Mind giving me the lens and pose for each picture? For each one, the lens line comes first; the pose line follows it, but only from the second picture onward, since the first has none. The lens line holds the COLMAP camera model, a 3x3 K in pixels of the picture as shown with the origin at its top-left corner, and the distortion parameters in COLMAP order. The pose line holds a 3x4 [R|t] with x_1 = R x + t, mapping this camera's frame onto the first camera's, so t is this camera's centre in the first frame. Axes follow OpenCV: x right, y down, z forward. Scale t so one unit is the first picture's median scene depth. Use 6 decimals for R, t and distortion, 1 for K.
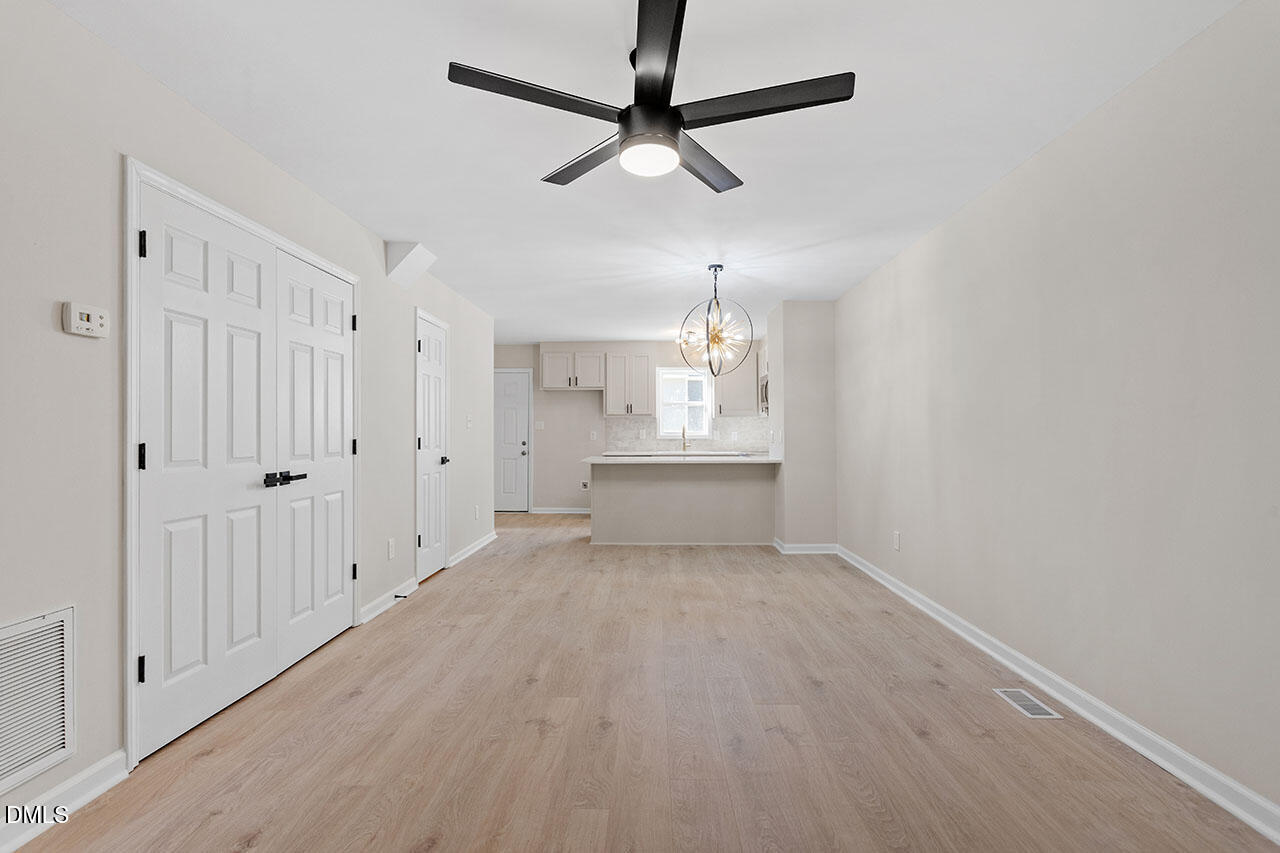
lens RADIAL K [[610.5, 0, 633.4], [0, 610.5, 430.8], [0, 0, 1]] dist [0.000336, 0.000648]
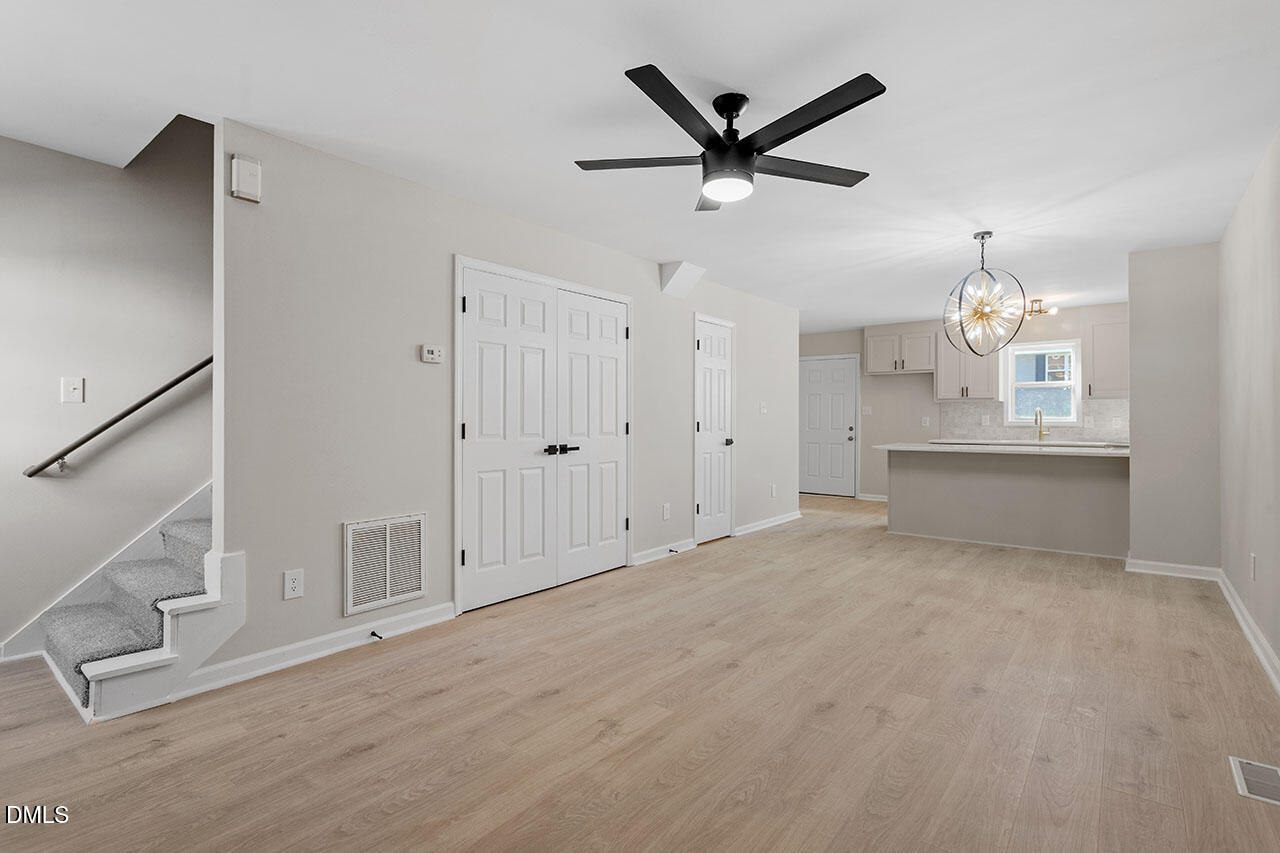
lens RADIAL K [[616.3, 0, 637.1], [0, 616.3, 419.6], [0, 0, 1]] dist [-0.001015, 0.000329]
pose [[0.802124, 0.004417, -0.597141, 0.302370], [-0.000967, 0.999981, 0.006098, -0.000431], [0.597157, -0.004314, 0.802113, -0.037053]]
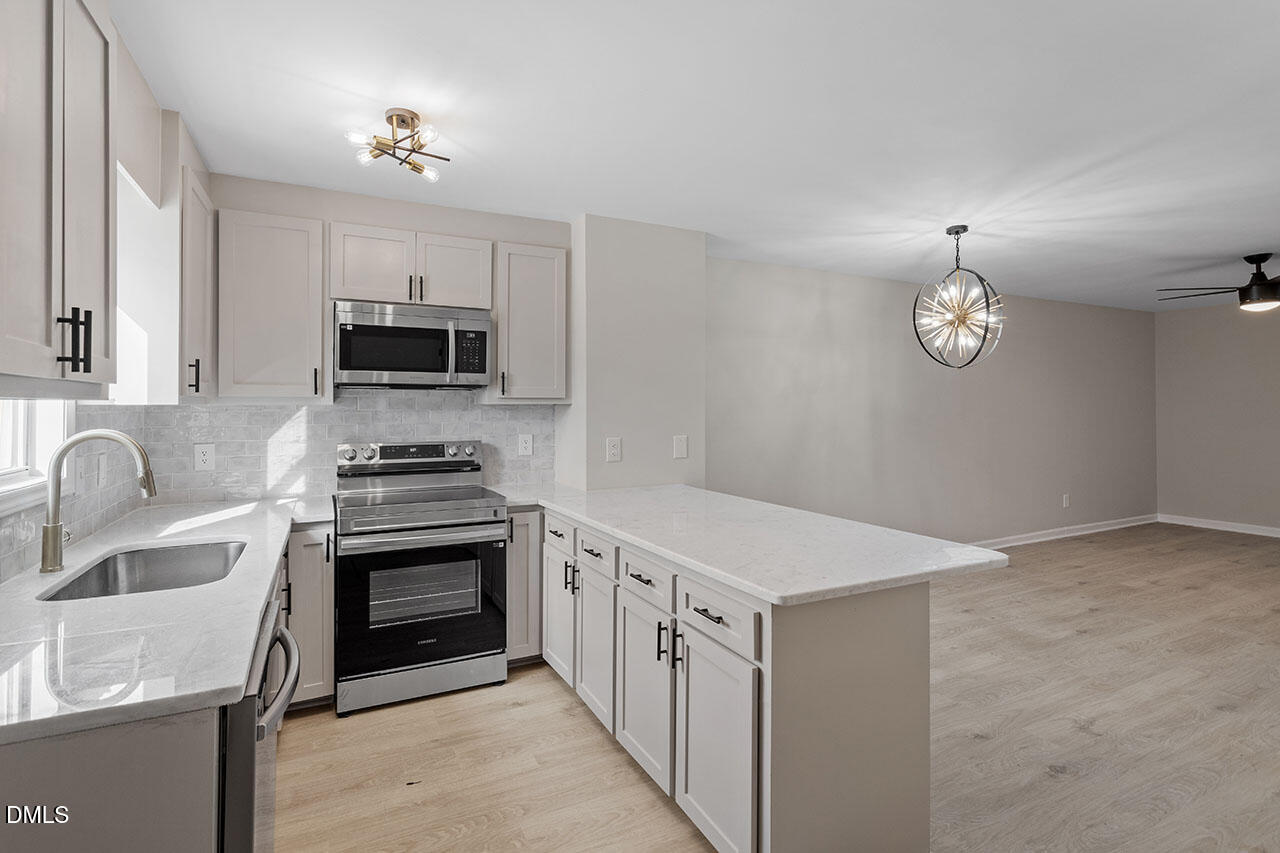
lens RADIAL K [[617.1, 0, 636.8], [0, 617.1, 397.7], [0, 0, 1]] dist [0.000201, 0.000436]
pose [[-0.484315, 0.019447, 0.874677, -0.402632], [-0.001672, 0.999731, -0.023153, -0.034597], [-0.874892, -0.012676, -0.484152, 1.961142]]
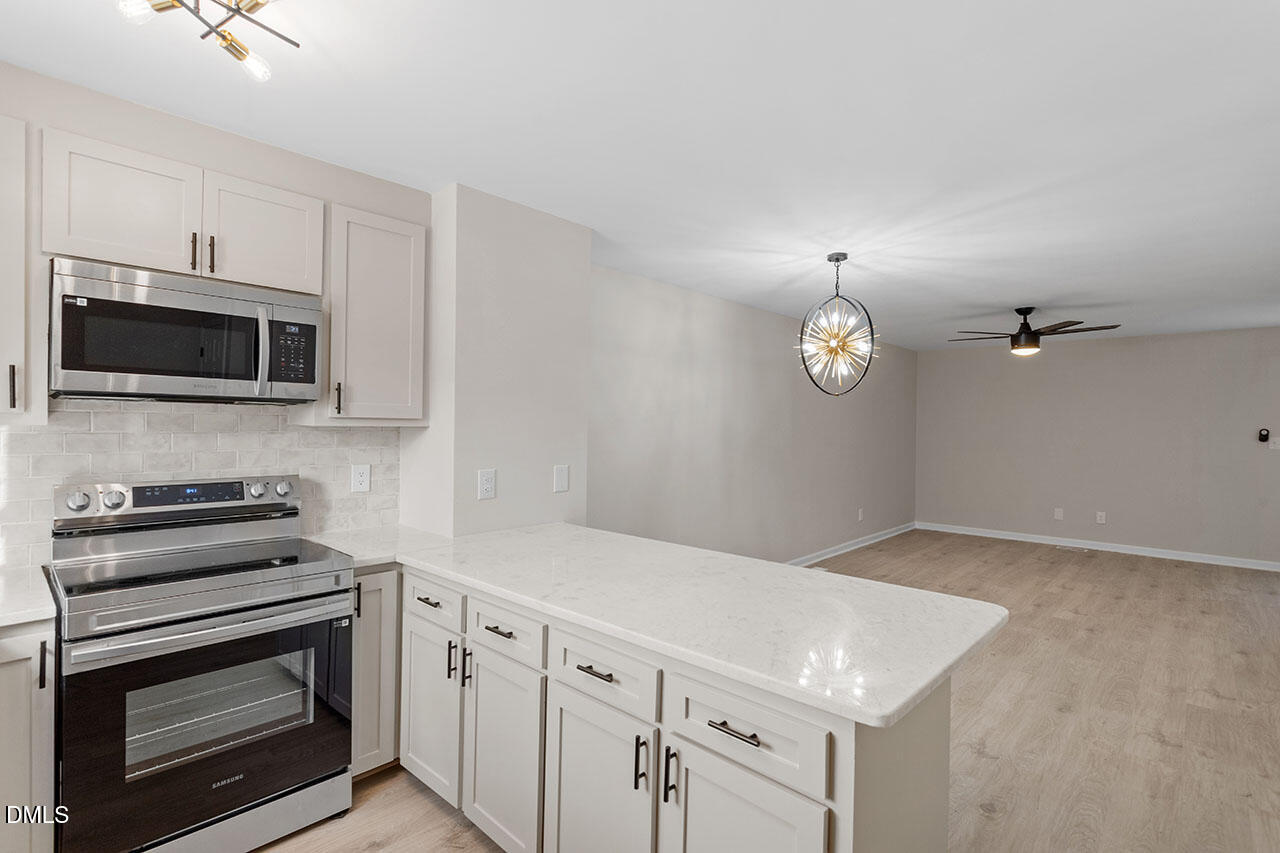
lens RADIAL K [[605.3, 0, 637.1], [0, 605.3, 427.8], [0, 0, 1]] dist [0.004805, 0.000272]
pose [[-0.753083, -0.010495, 0.657841, -0.210200], [-0.015450, 0.999879, -0.001735, -0.046590], [-0.657744, -0.011471, -0.753155, 1.973581]]
